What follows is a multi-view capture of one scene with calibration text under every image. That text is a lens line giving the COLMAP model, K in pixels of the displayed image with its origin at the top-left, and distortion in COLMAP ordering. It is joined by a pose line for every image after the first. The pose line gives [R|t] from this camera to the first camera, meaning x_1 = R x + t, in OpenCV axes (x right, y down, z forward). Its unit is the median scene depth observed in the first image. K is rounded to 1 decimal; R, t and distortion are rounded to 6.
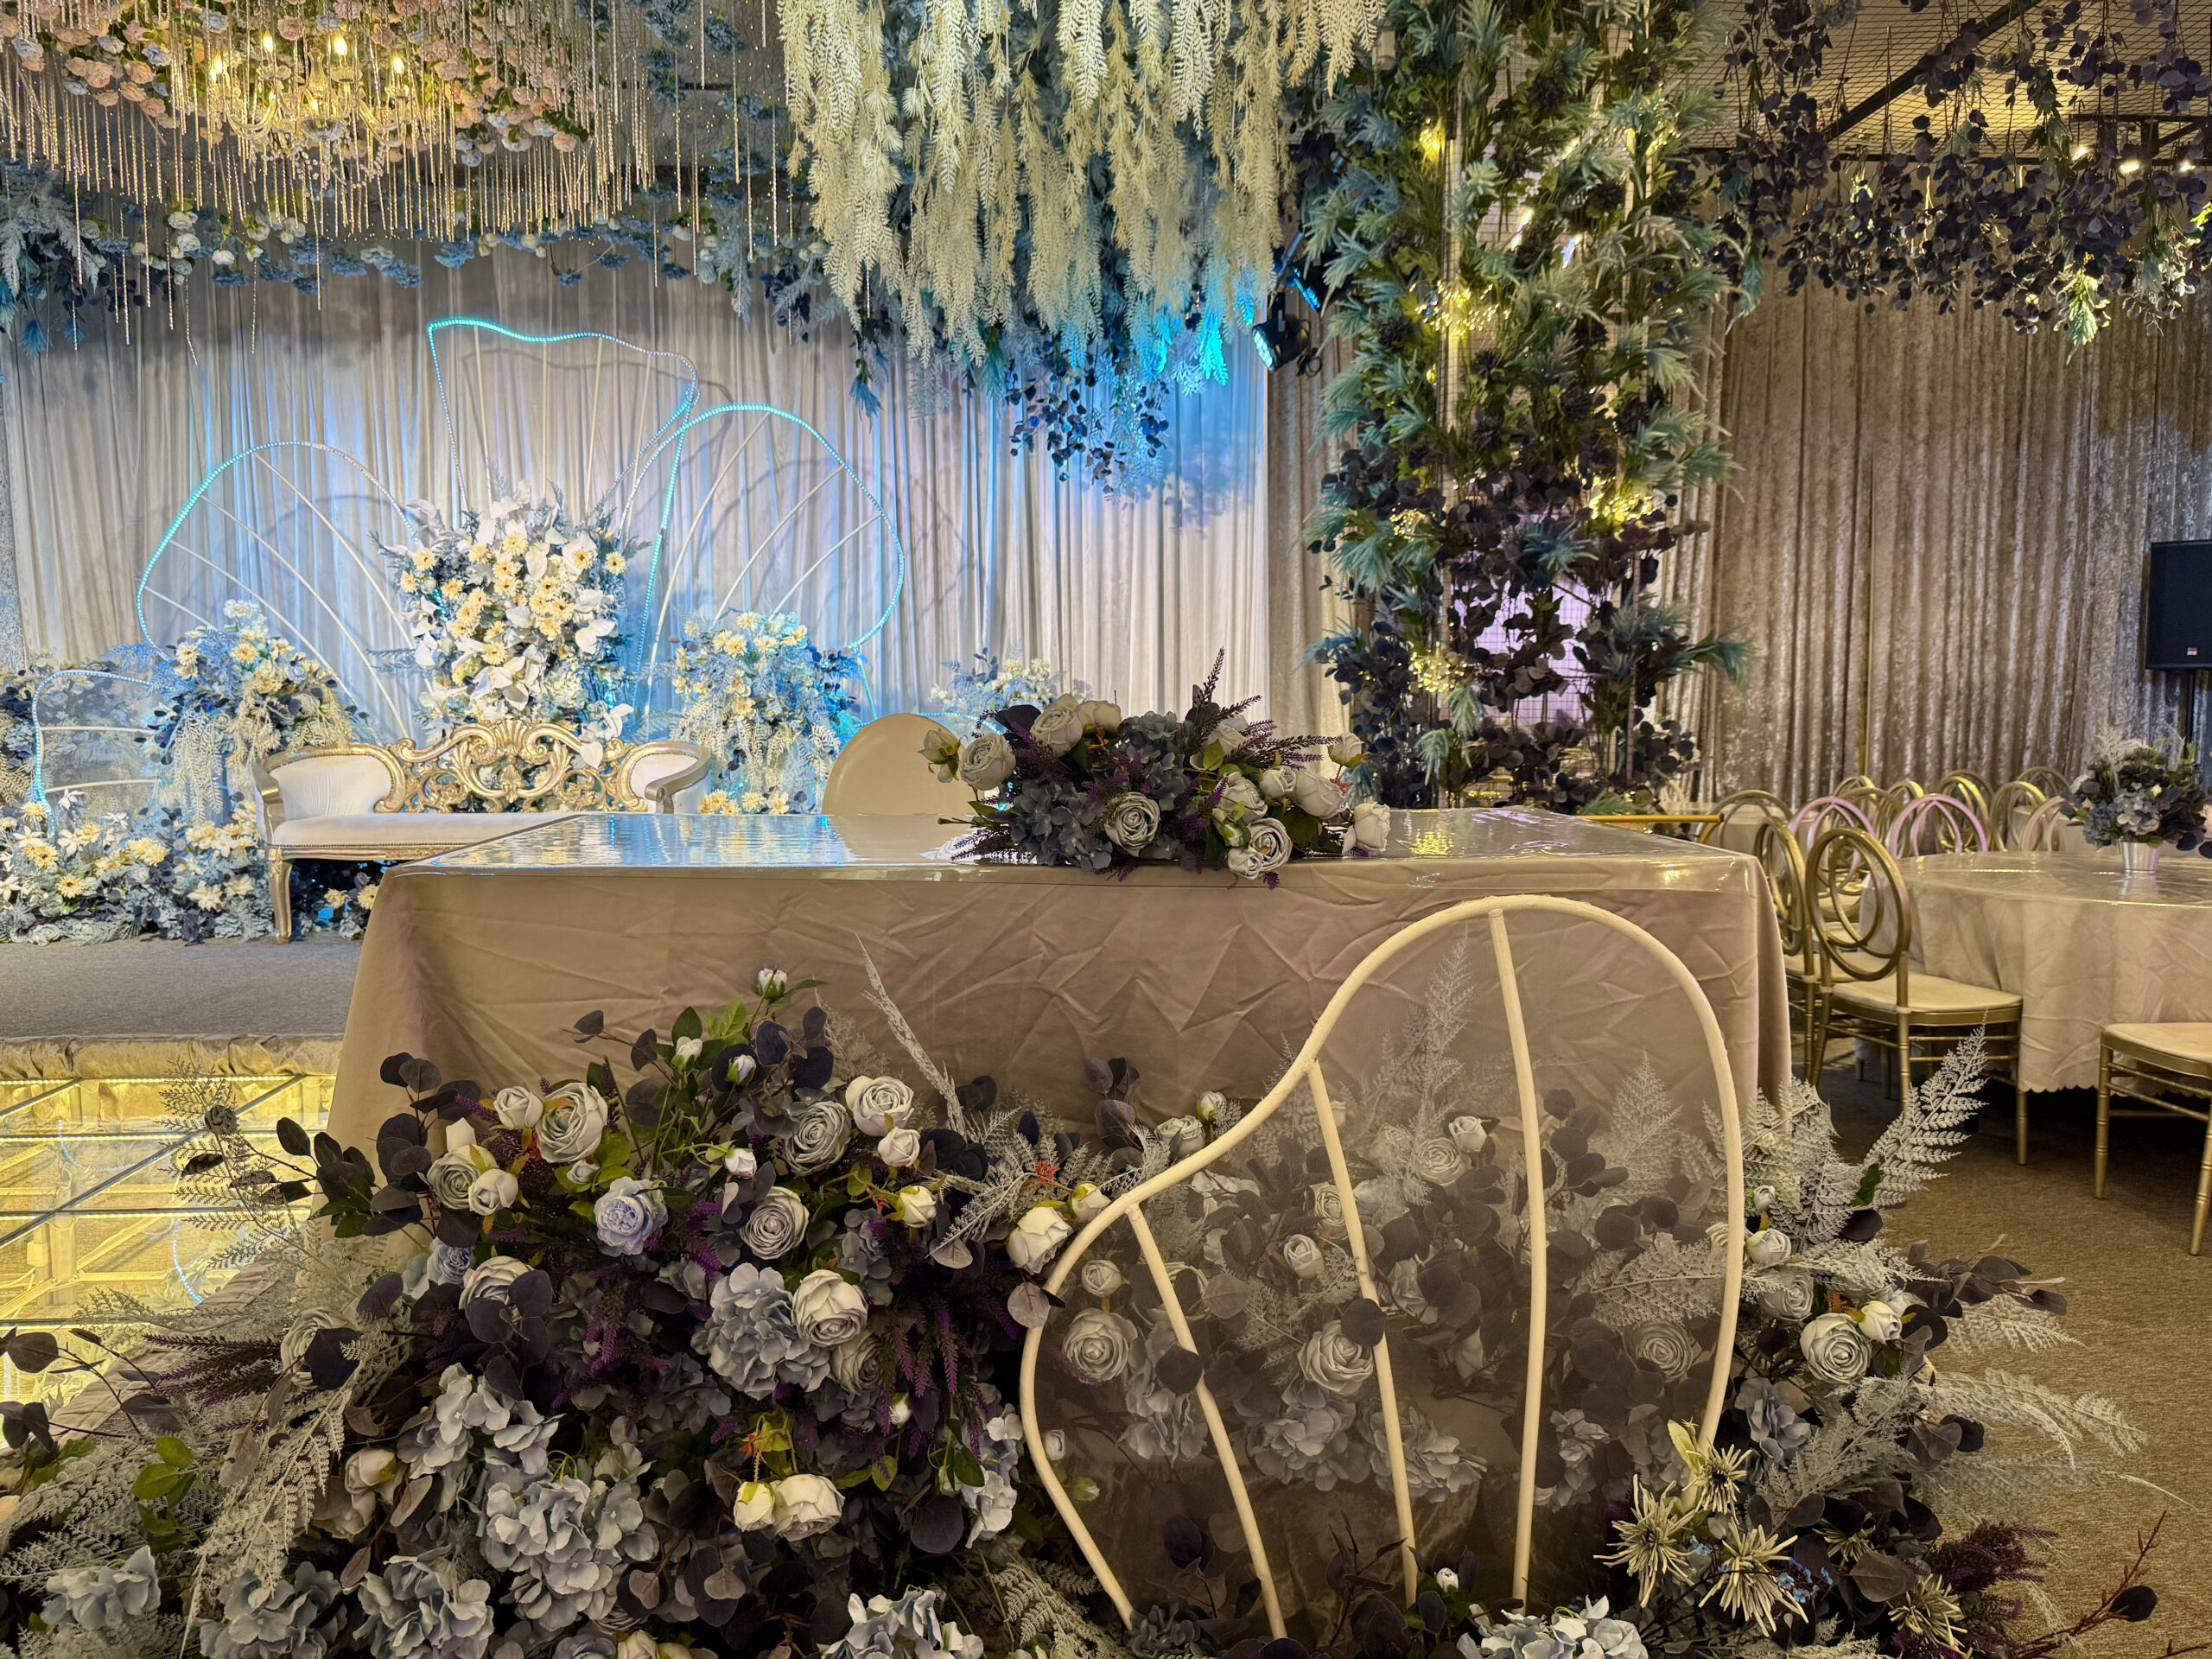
lens RADIAL K [[1614.7, 0, 1136.9], [0, 1614.7, 860.5], [0, 0, 1]] dist [0.028794, -0.036635]
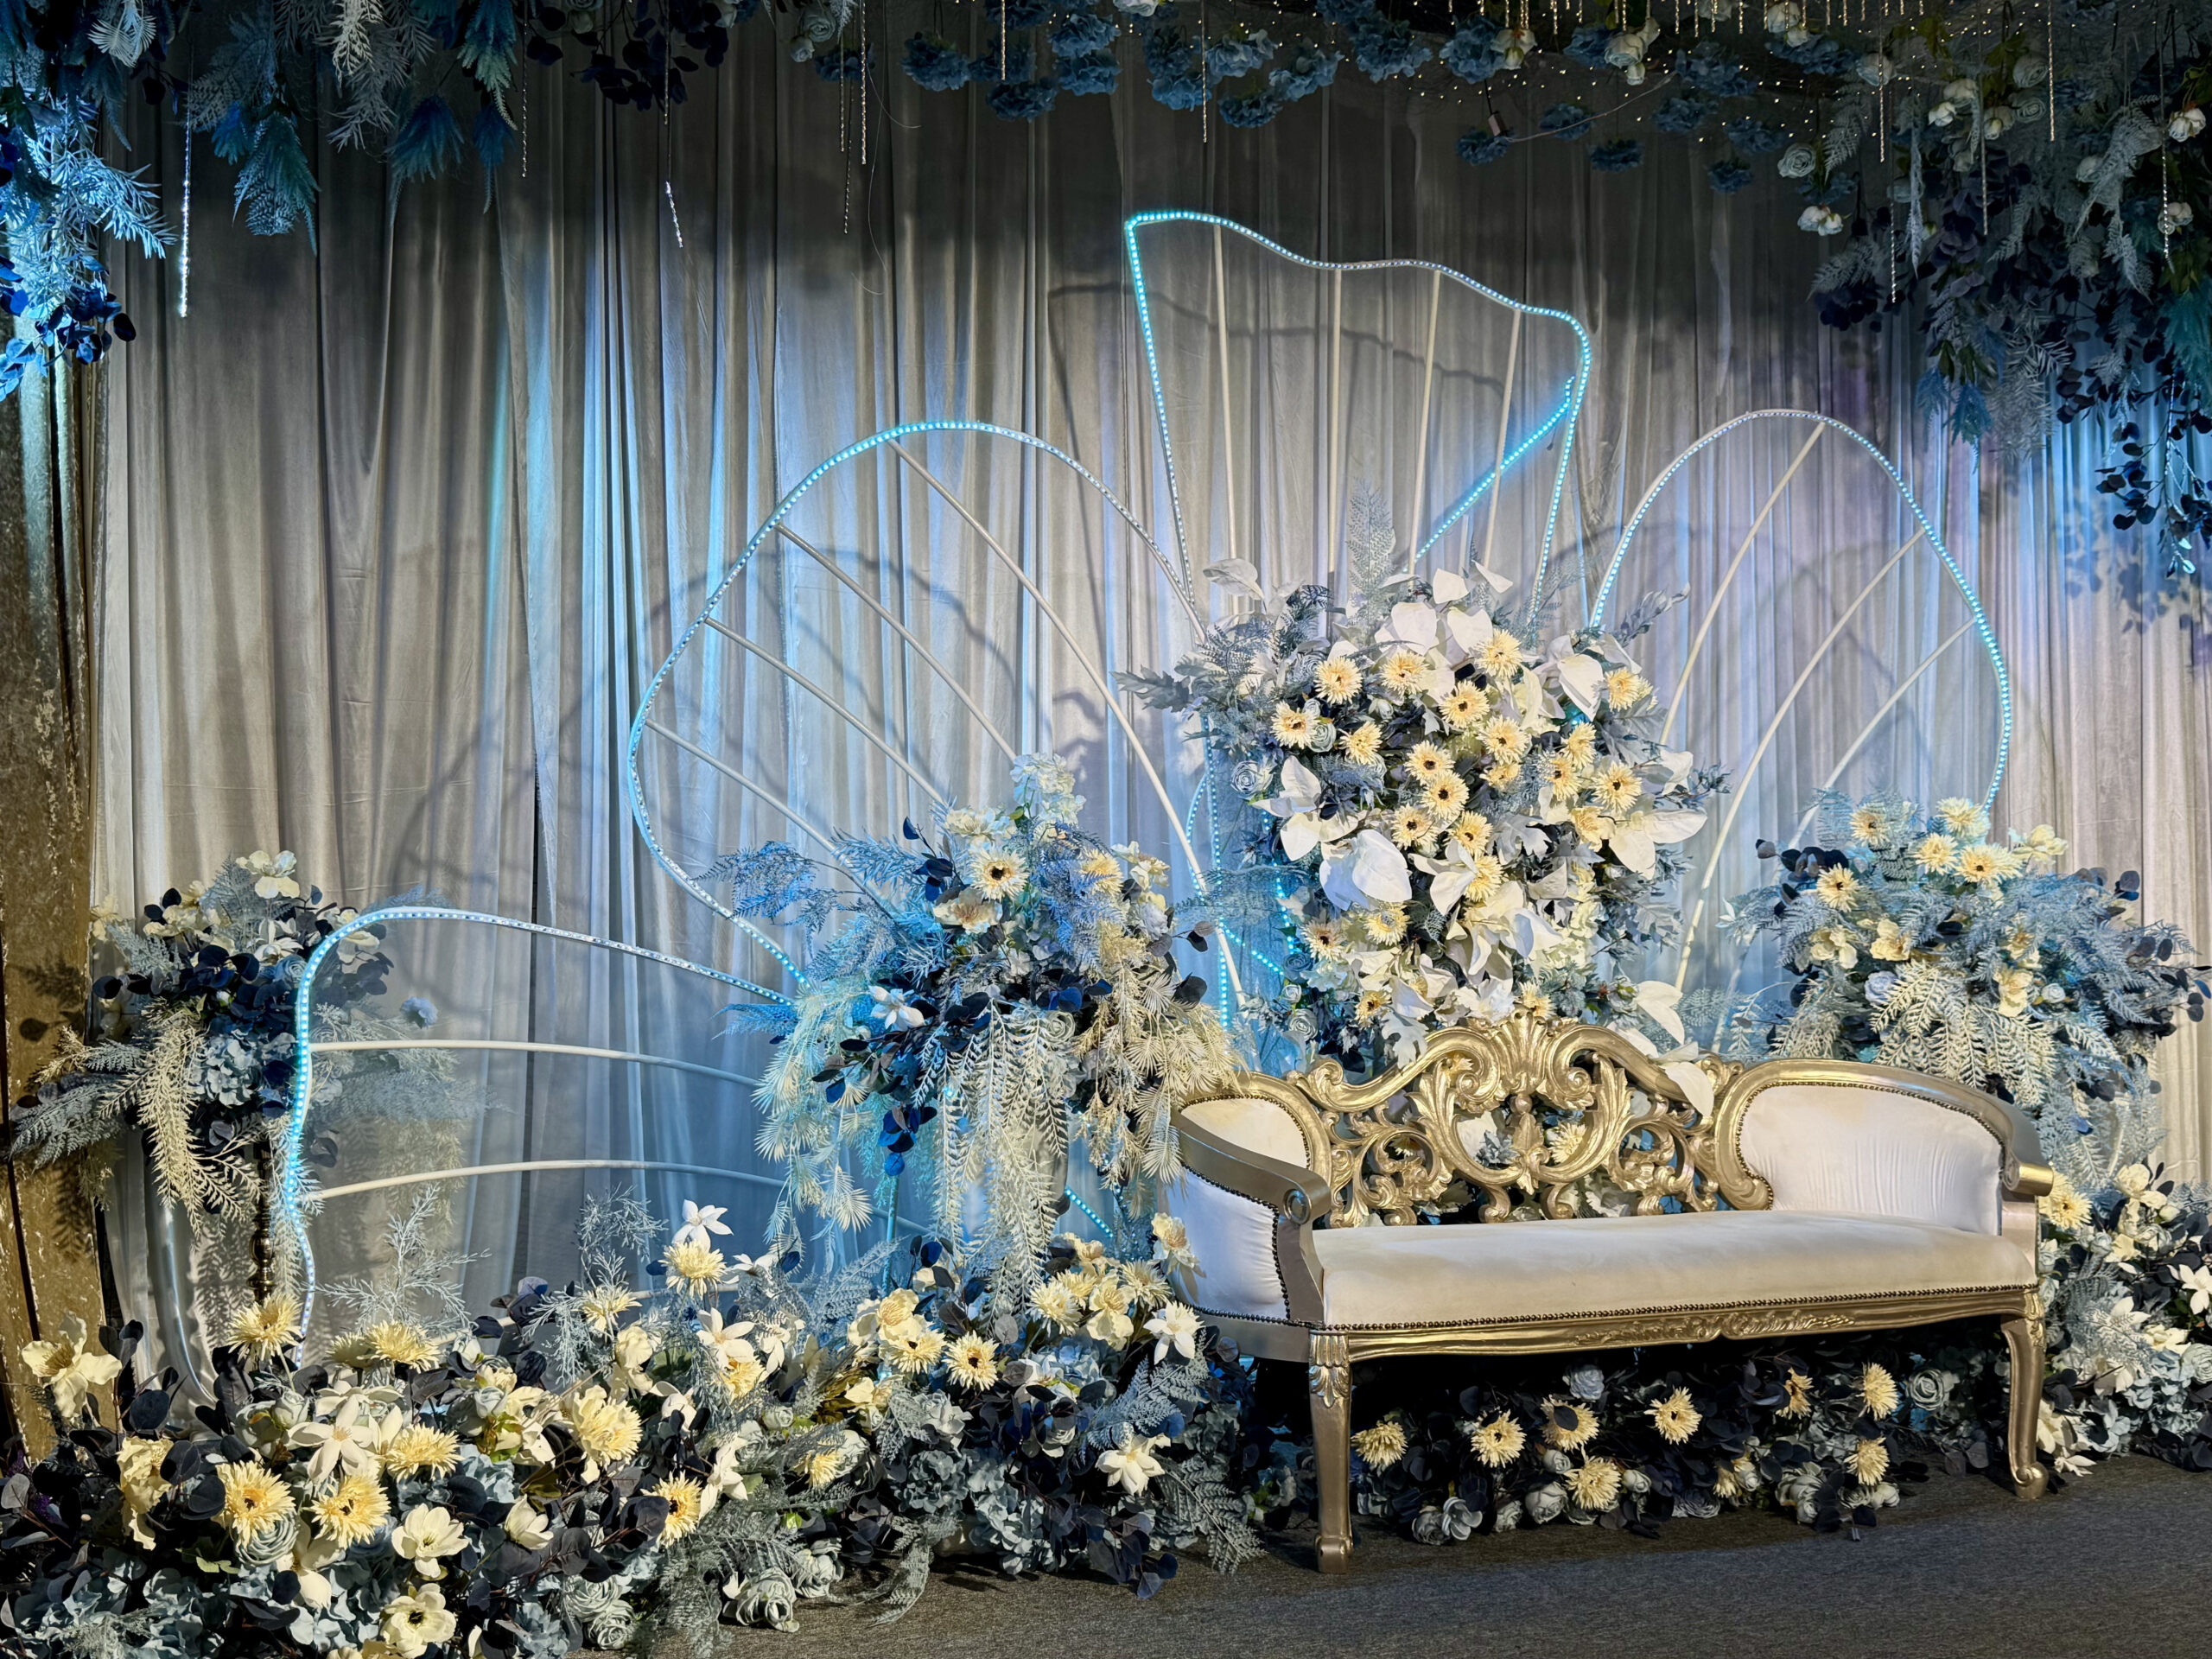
lens RADIAL K [[2254.3, 0, 1116.2], [0, 2254.3, 825.8], [0, 0, 1]] dist [0.068670, 0.000000]
pose [[0.963240, 0.012374, 0.268358, -0.678301], [0.026973, 0.989436, -0.142441, -0.051328], [-0.267286, 0.144443, 0.952730, 0.396205]]
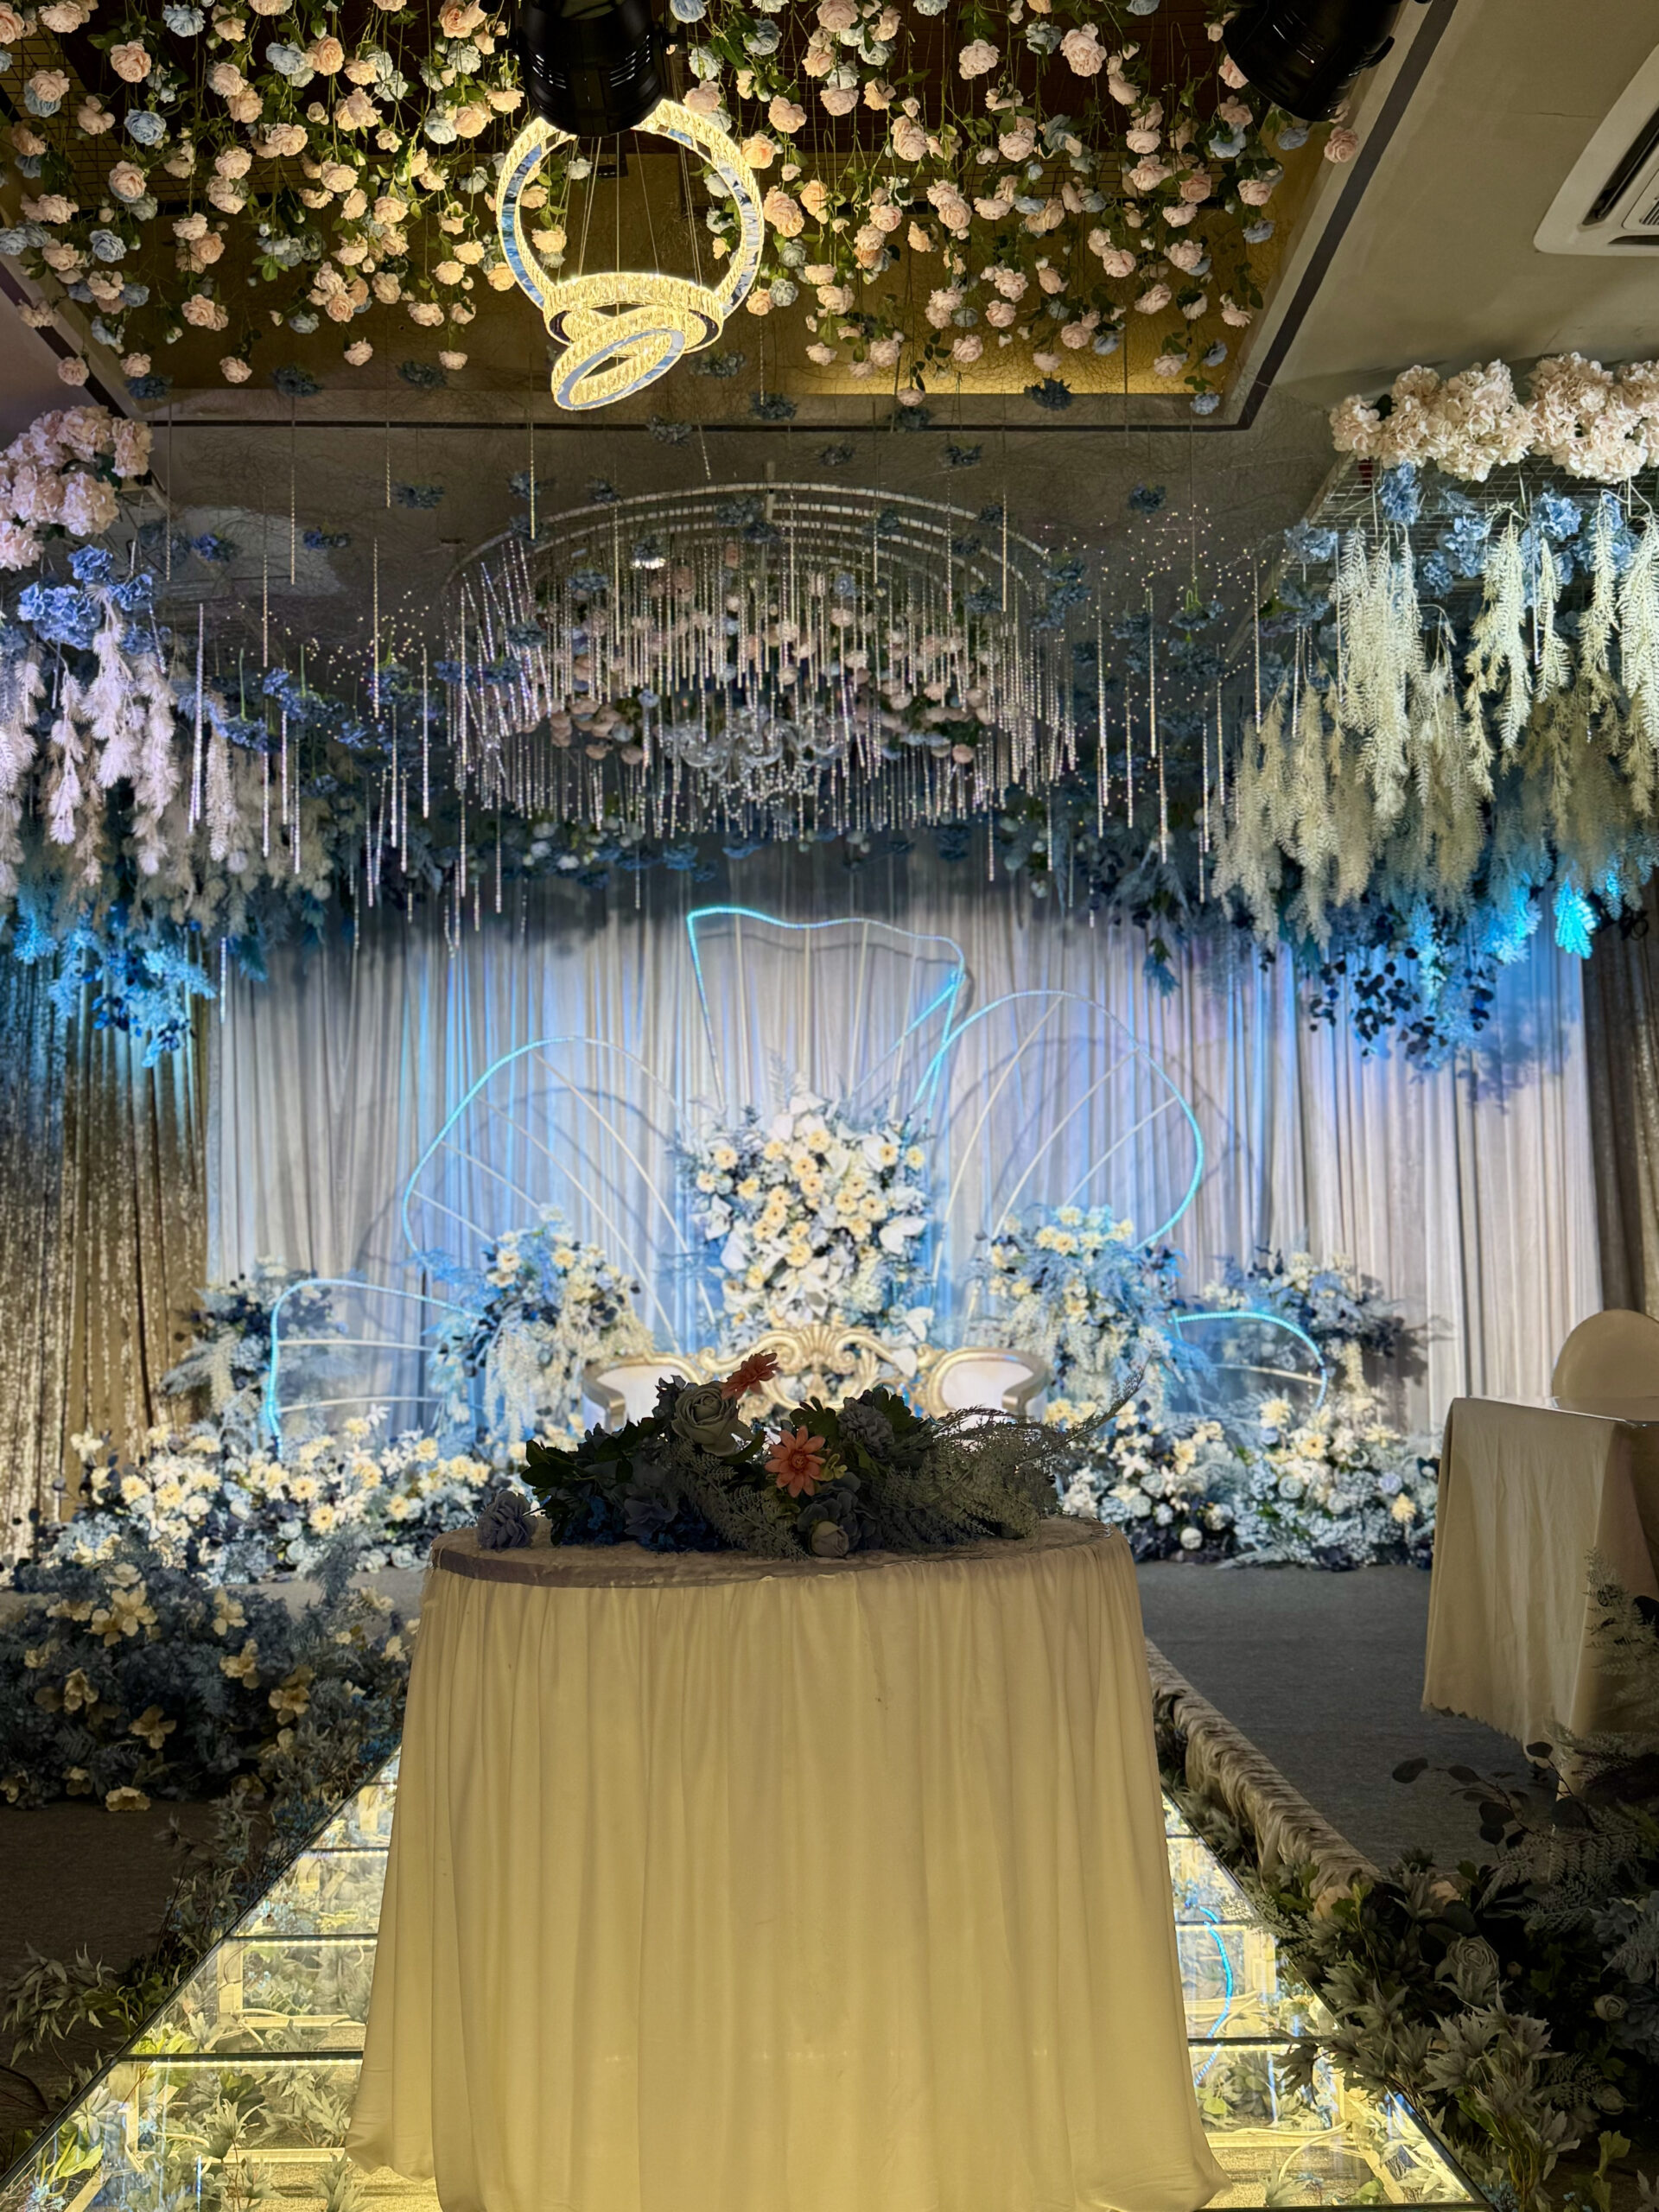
lens RADIAL K [[2188.5, 0, 823.8], [0, 2188.5, 1105.5], [0, 0, 1]] dist [0.119477, 0.000000]
pose [[0.996615, -0.019881, -0.079765, -0.279237], [0.004811, 0.982757, -0.184840, 0.022090], [0.082064, 0.183831, 0.979526, -0.261017]]
